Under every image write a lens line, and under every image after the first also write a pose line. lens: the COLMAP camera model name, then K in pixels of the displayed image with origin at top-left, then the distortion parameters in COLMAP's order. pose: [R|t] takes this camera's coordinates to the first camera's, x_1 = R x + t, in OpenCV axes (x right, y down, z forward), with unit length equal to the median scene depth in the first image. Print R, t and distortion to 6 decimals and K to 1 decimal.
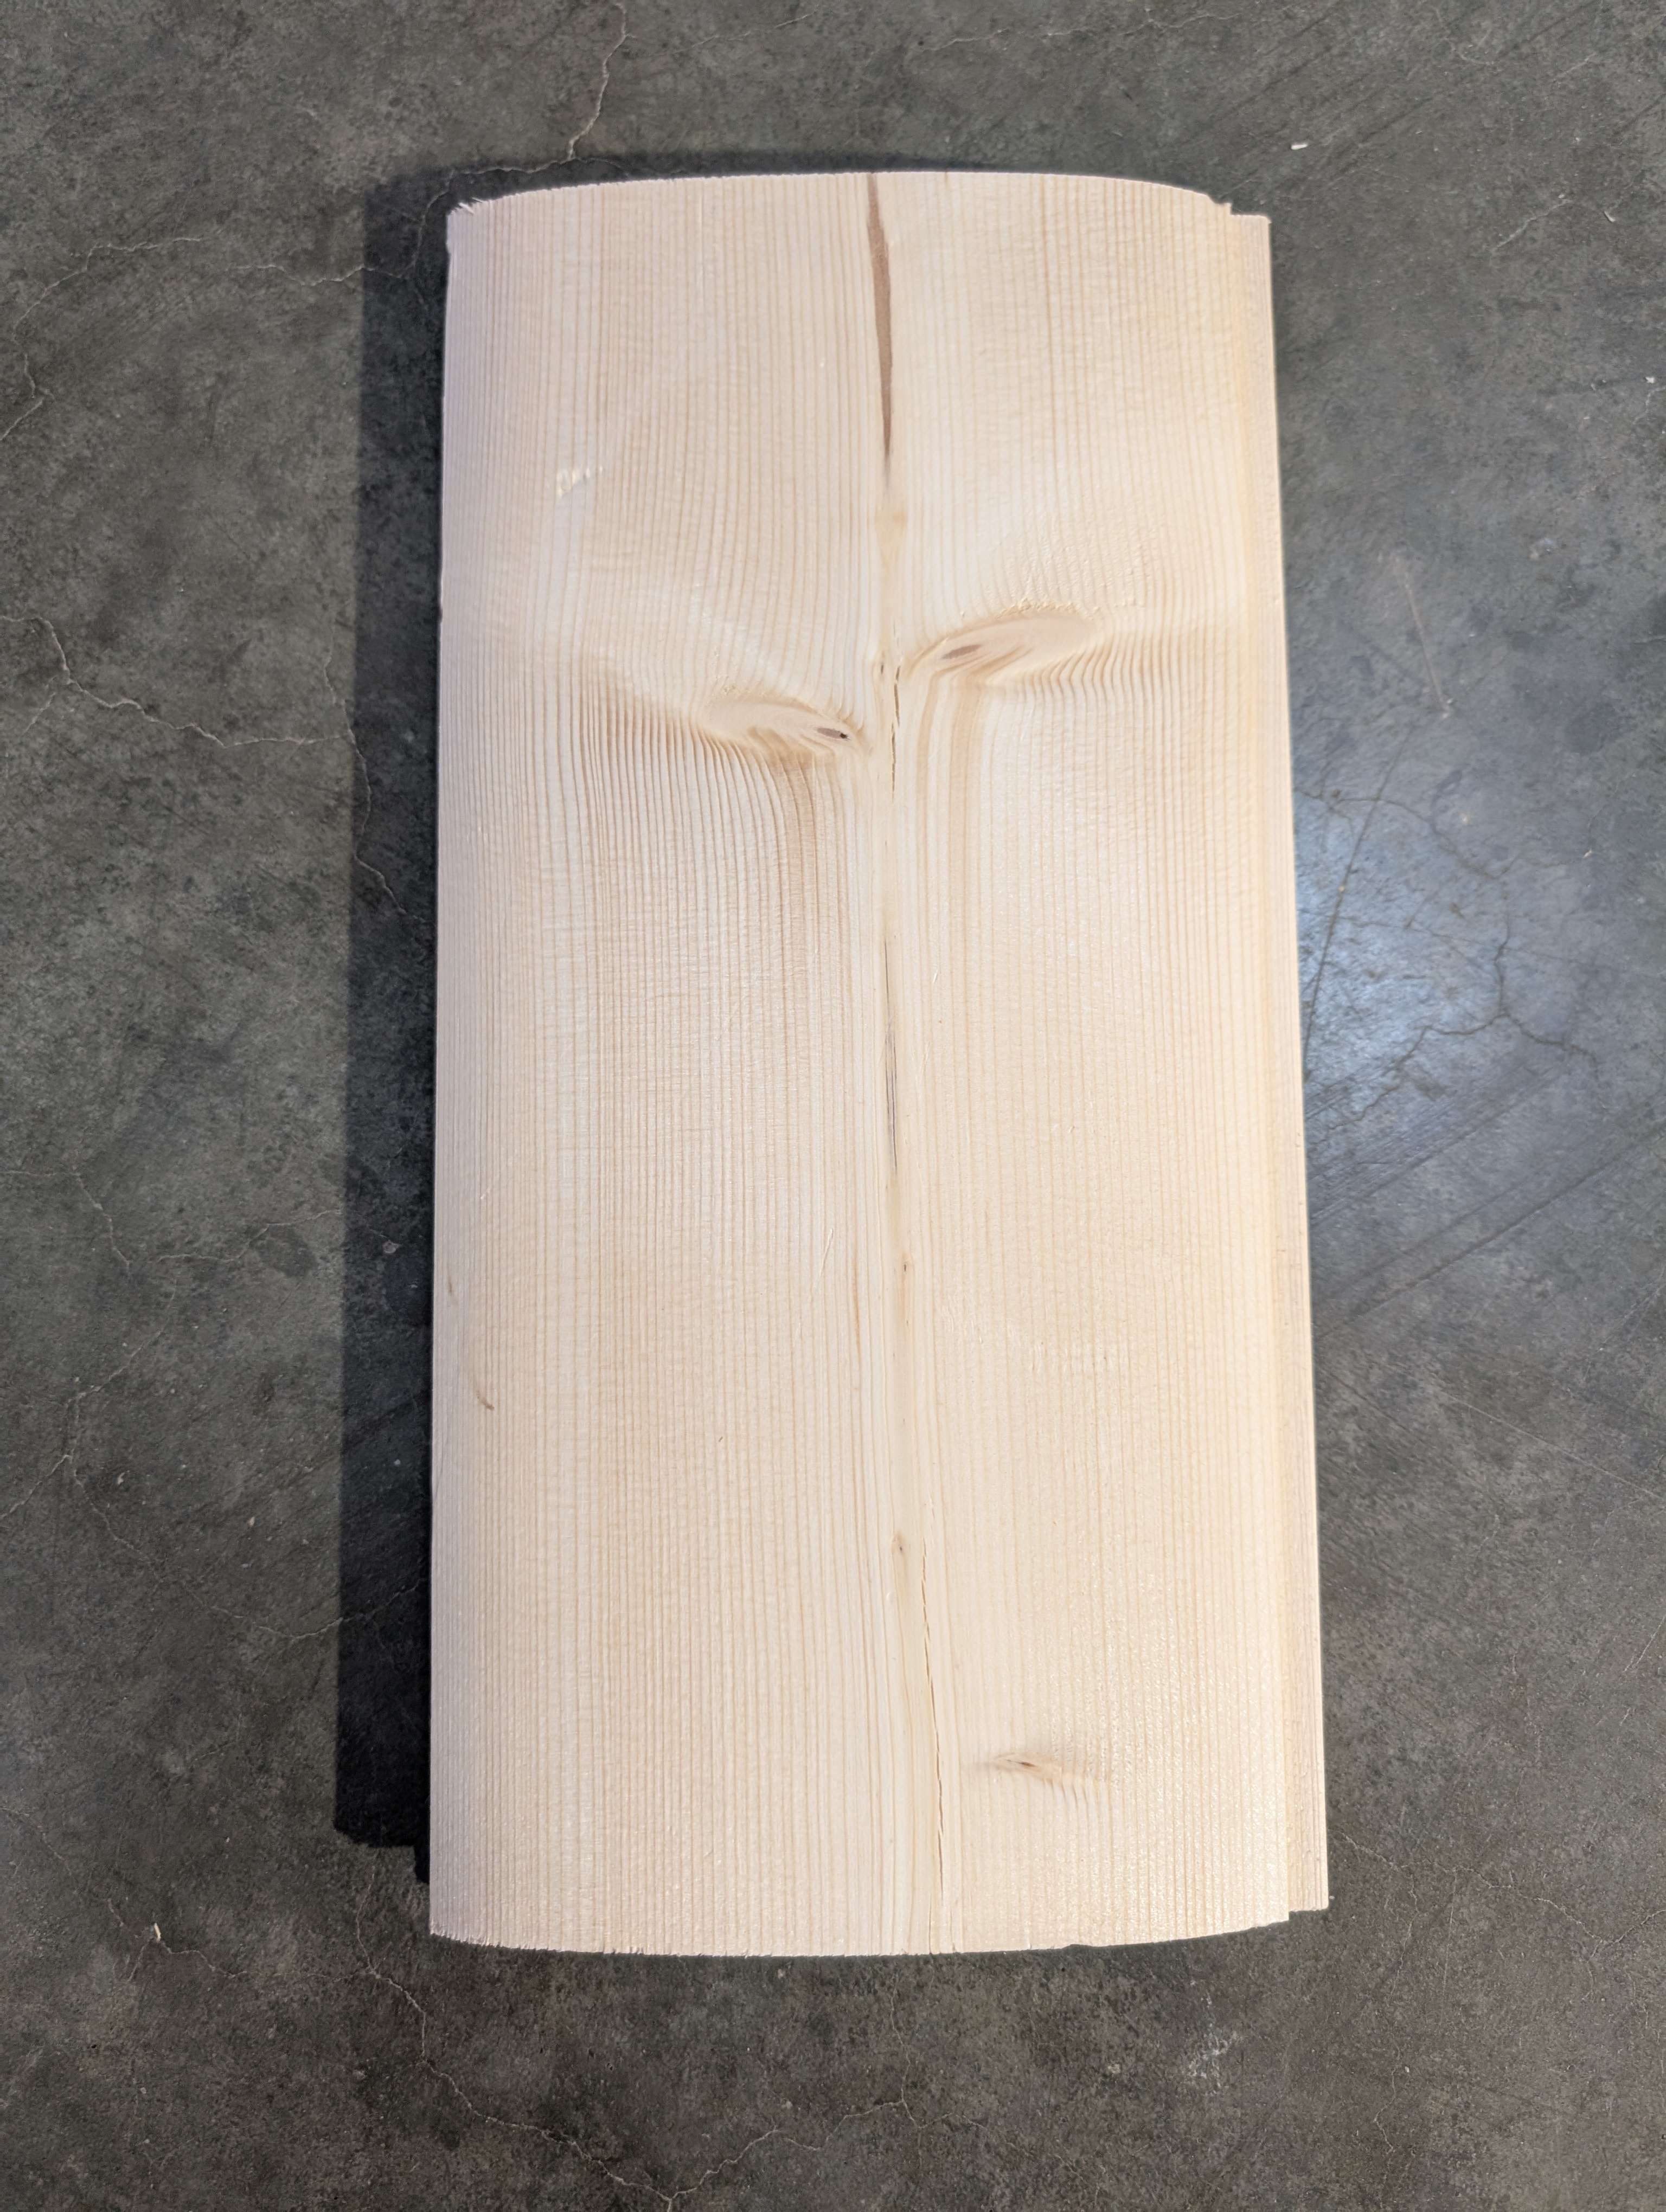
lens RADIAL K [[1663.0, 0, 849.4], [0, 1663.0, 1040.2], [0, 0, 1]] dist [-0.030699, 0.007122]
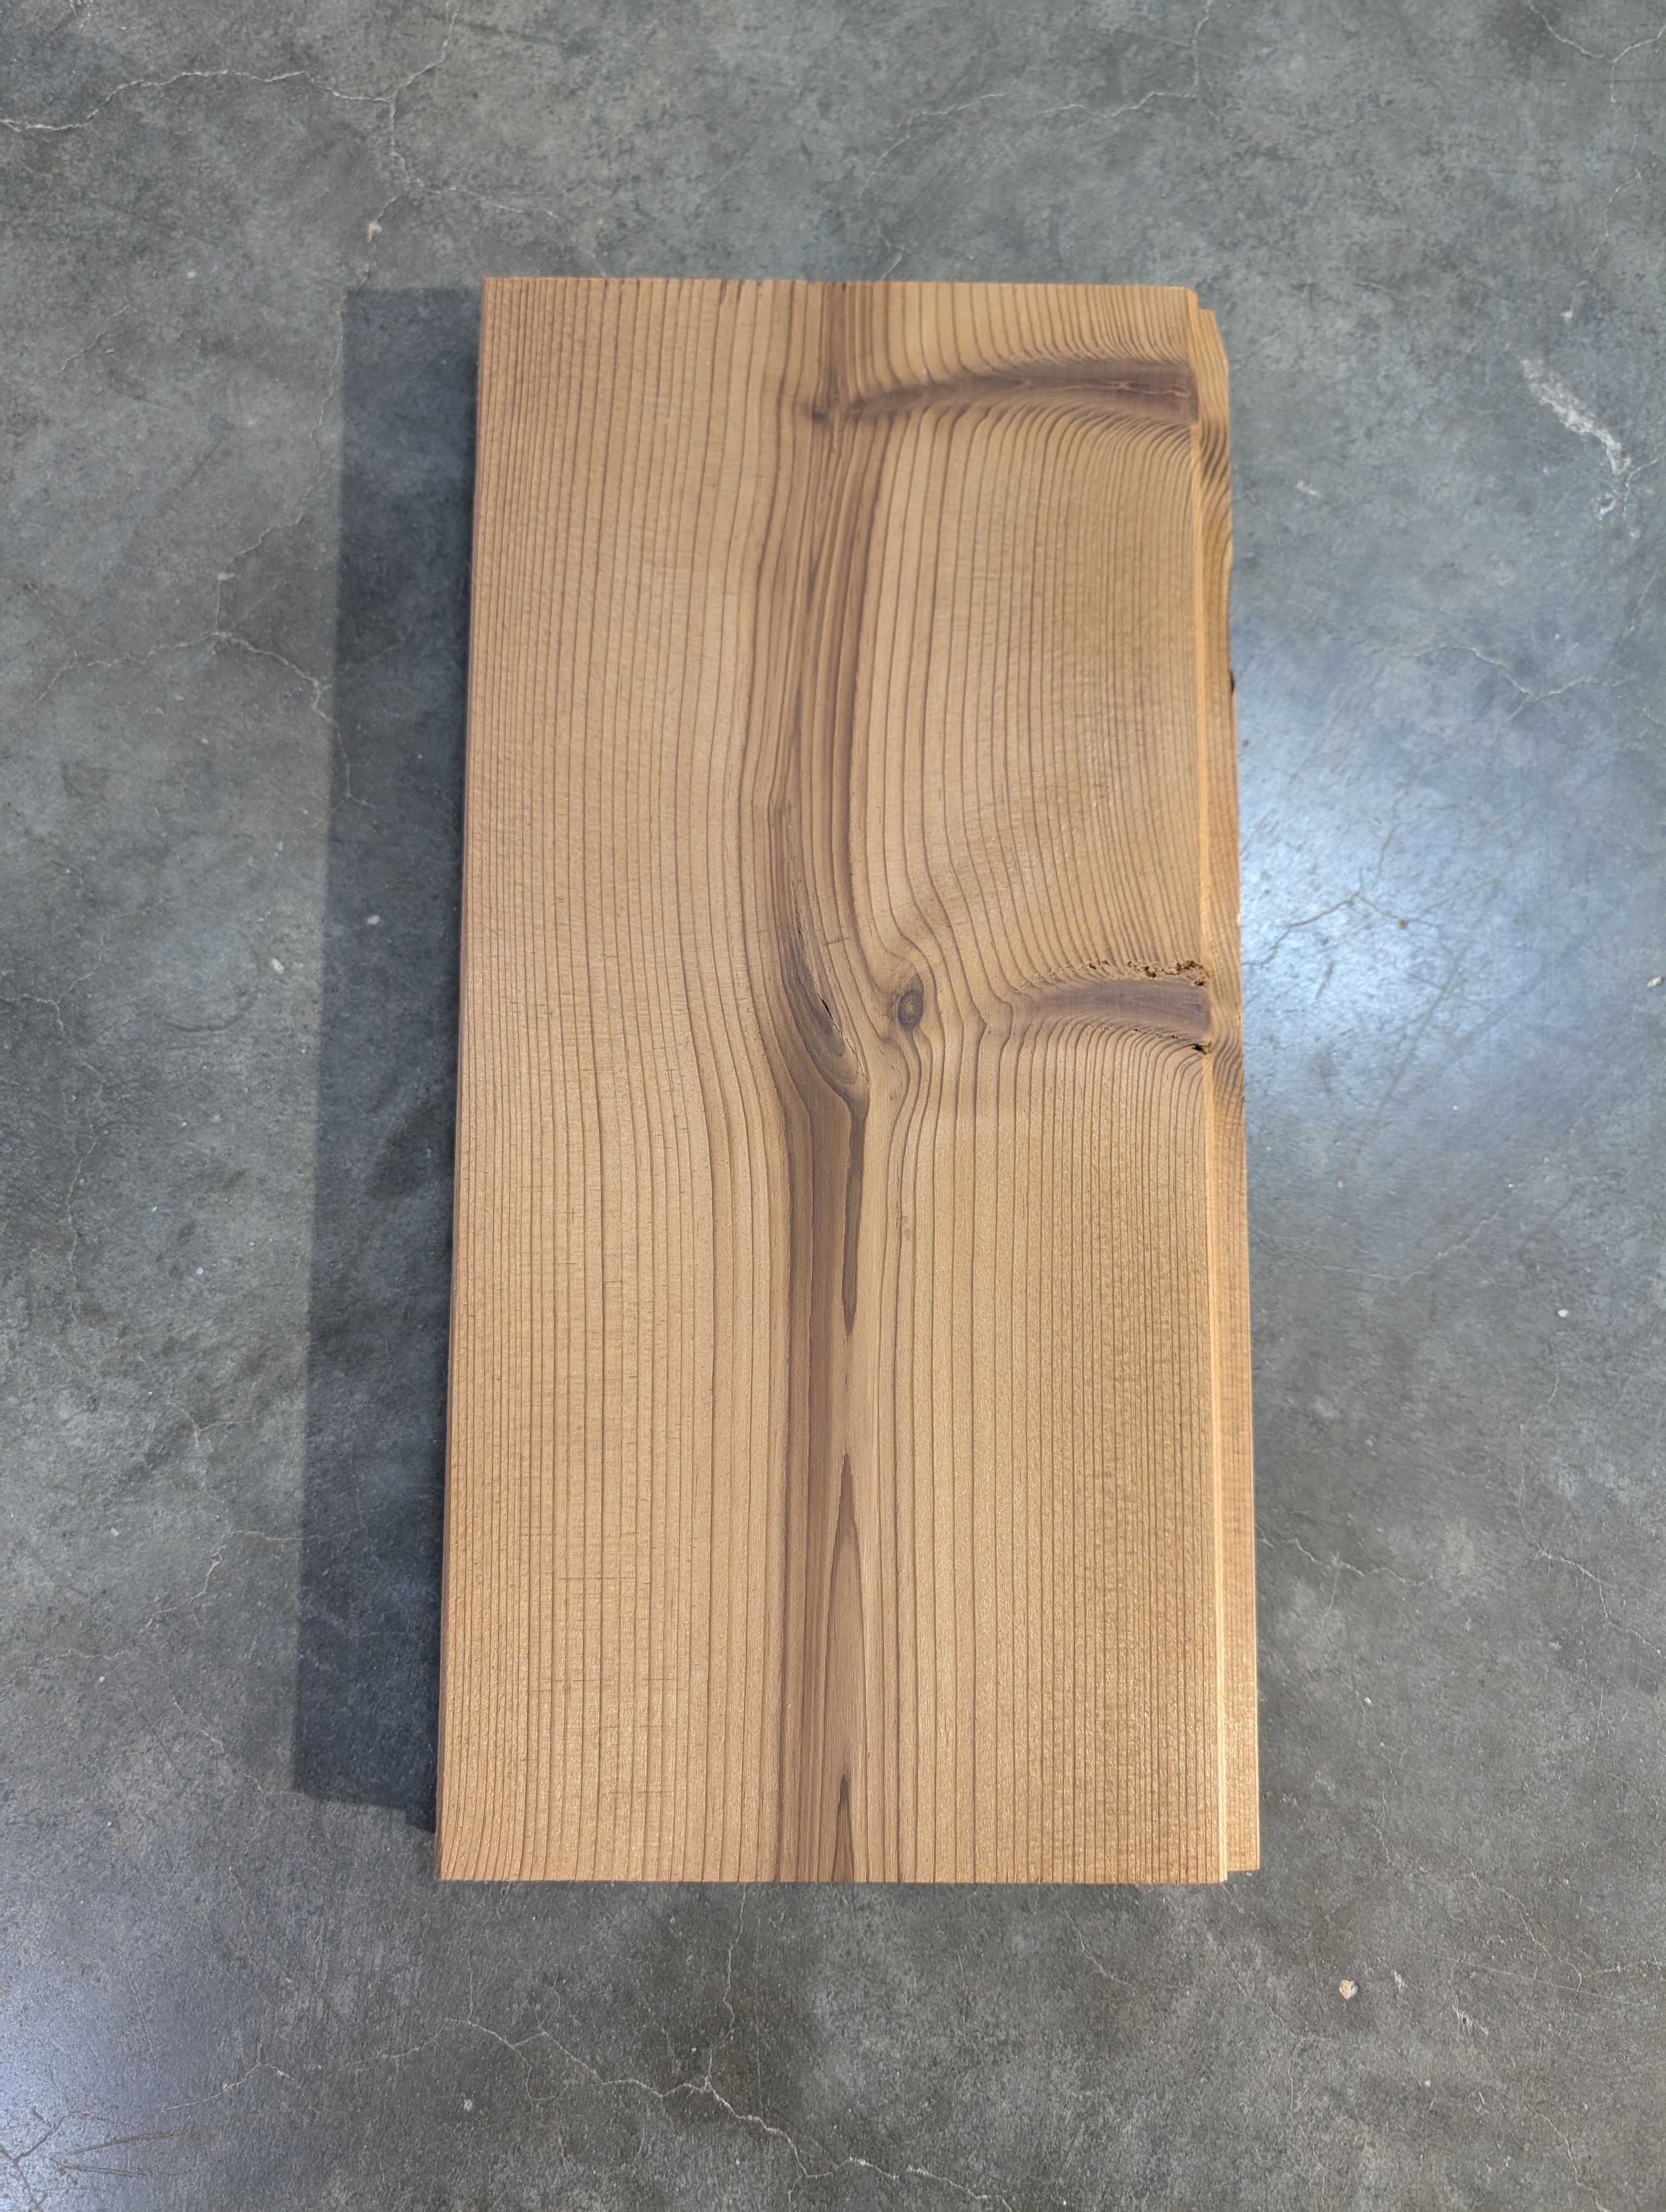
lens RADIAL K [[1663.0, 0, 826.2], [0, 1663.0, 1091.6], [0, 0, 1]] dist [-0.030699, 0.007122]
pose [[0.982288, -0.186999, 0.011869, -0.681785], [0.187152, 0.982239, -0.013428, 0.175623], [-0.009147, 0.015412, 0.999839, -0.104792]]
